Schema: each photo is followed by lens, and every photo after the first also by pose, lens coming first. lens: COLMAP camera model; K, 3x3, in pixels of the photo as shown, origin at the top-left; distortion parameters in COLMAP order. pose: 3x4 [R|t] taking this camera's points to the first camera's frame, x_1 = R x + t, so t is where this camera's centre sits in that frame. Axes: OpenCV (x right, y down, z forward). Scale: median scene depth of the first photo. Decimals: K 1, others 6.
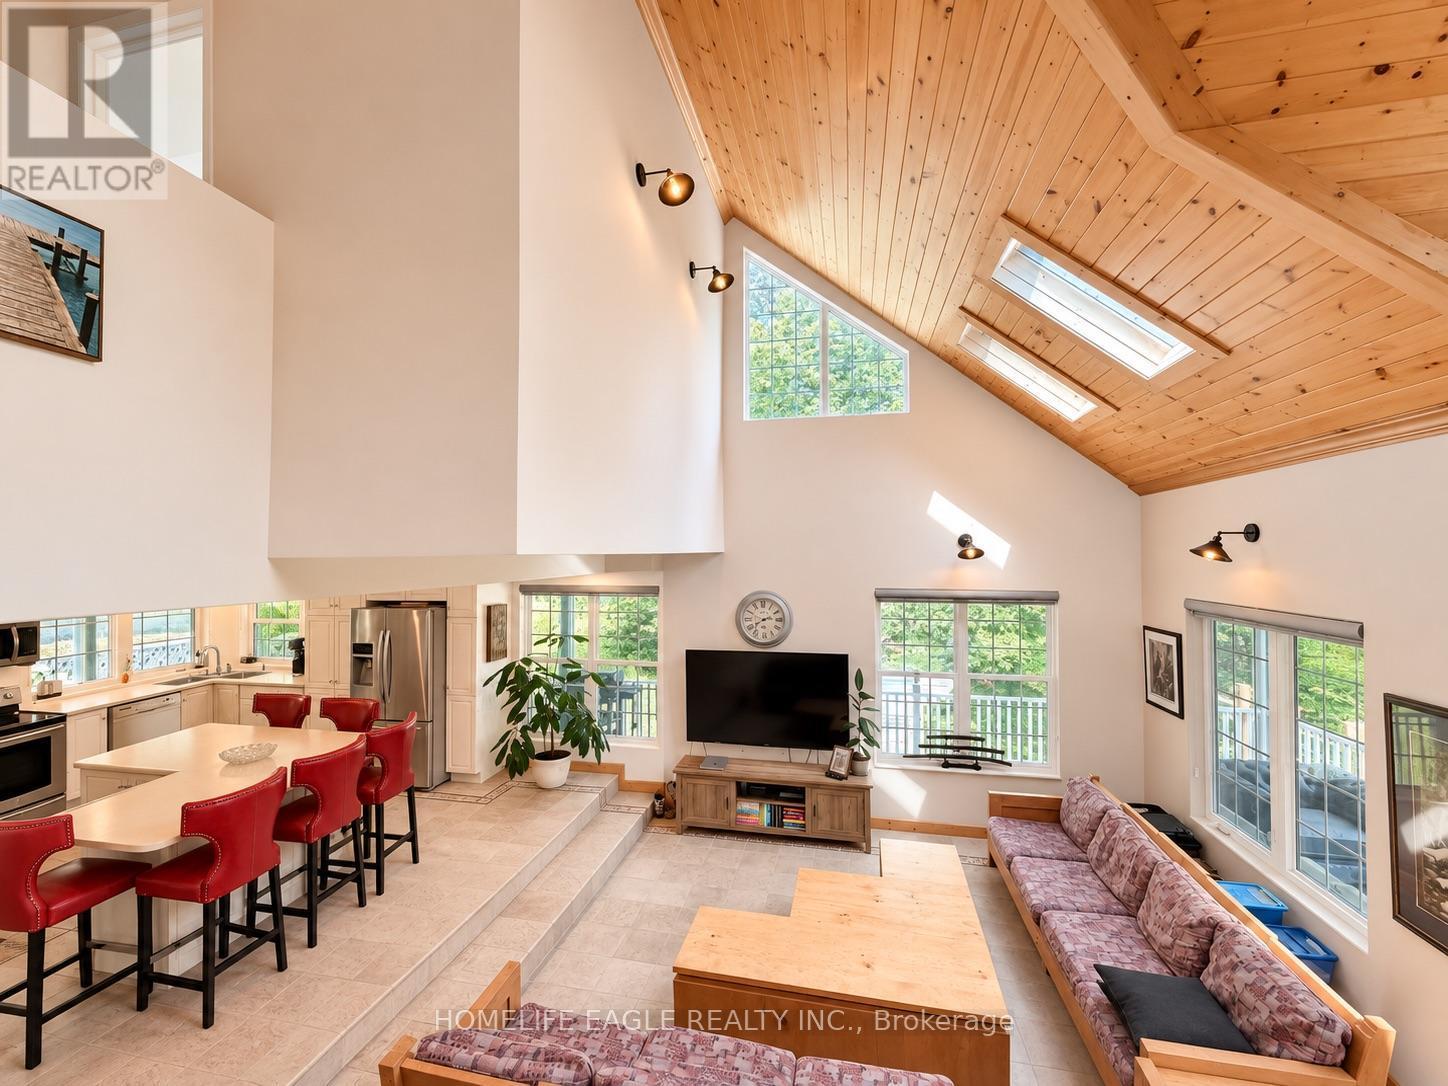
lens RADIAL K [[584.4, 0, 724.0], [0, 584.4, 543.0], [0, 0, 1]] dist [0.000214, 0.000154]
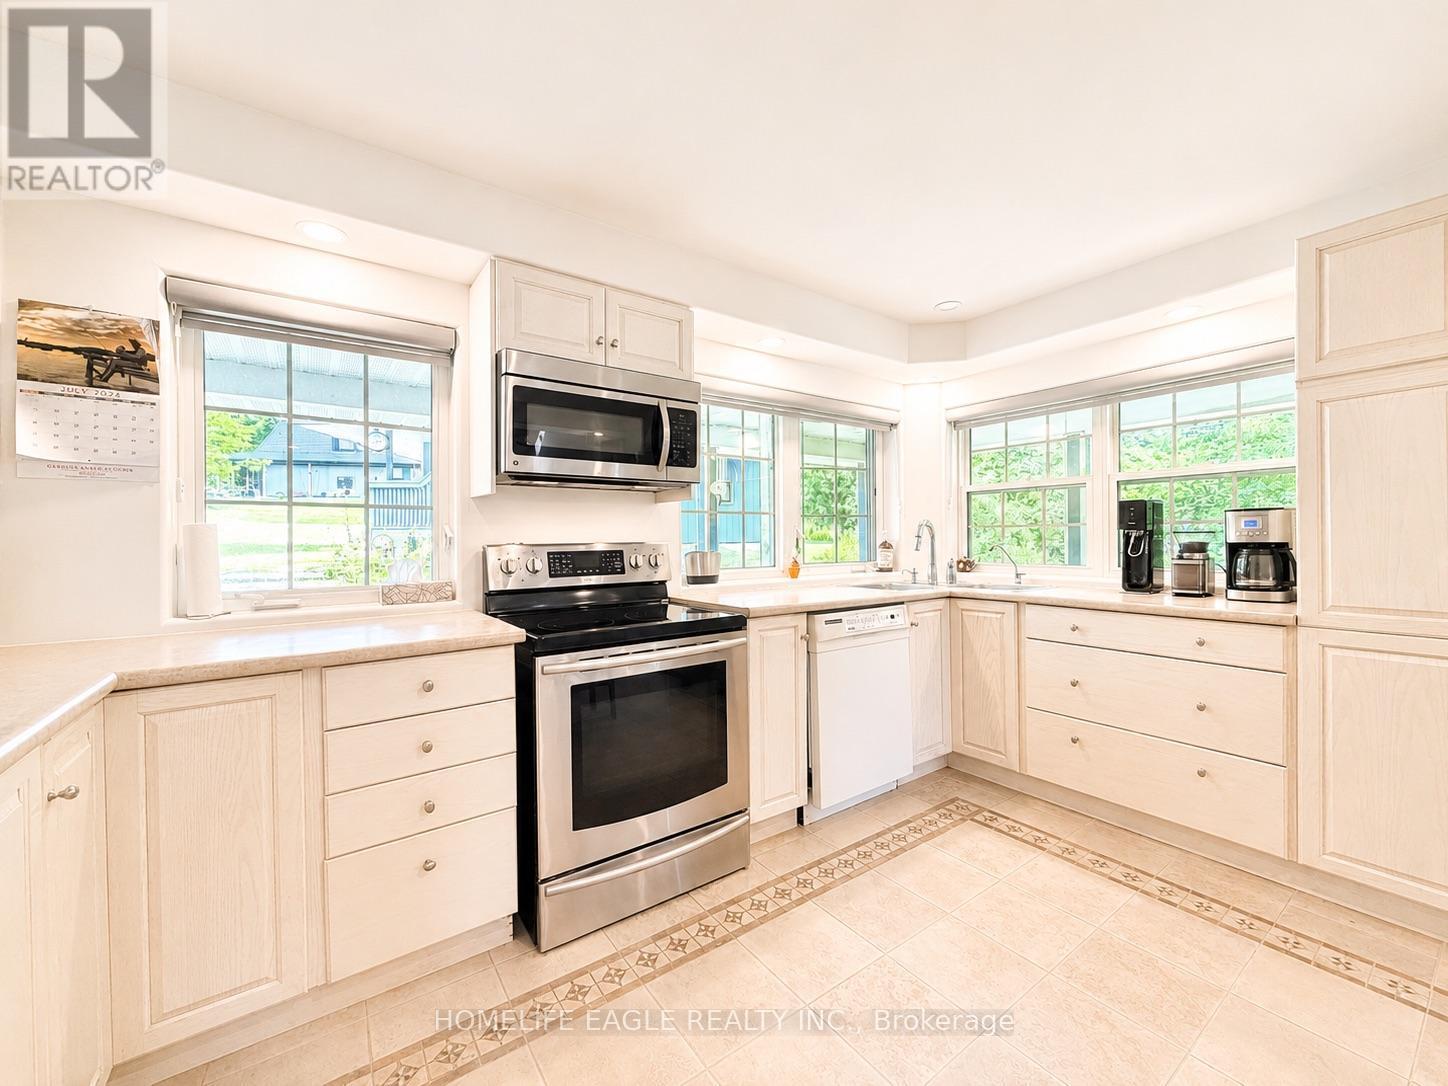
lens RADIAL K [[584.4, 0, 724.0], [0, 584.4, 543.0], [0, 0, 1]] dist [0.000214, 0.000154]
pose [[0.733683, 0.009793, -0.679422, -0.855778], [0.003199, 0.999835, 0.017865, 0.236439], [0.679485, -0.015281, 0.733531, 0.690576]]
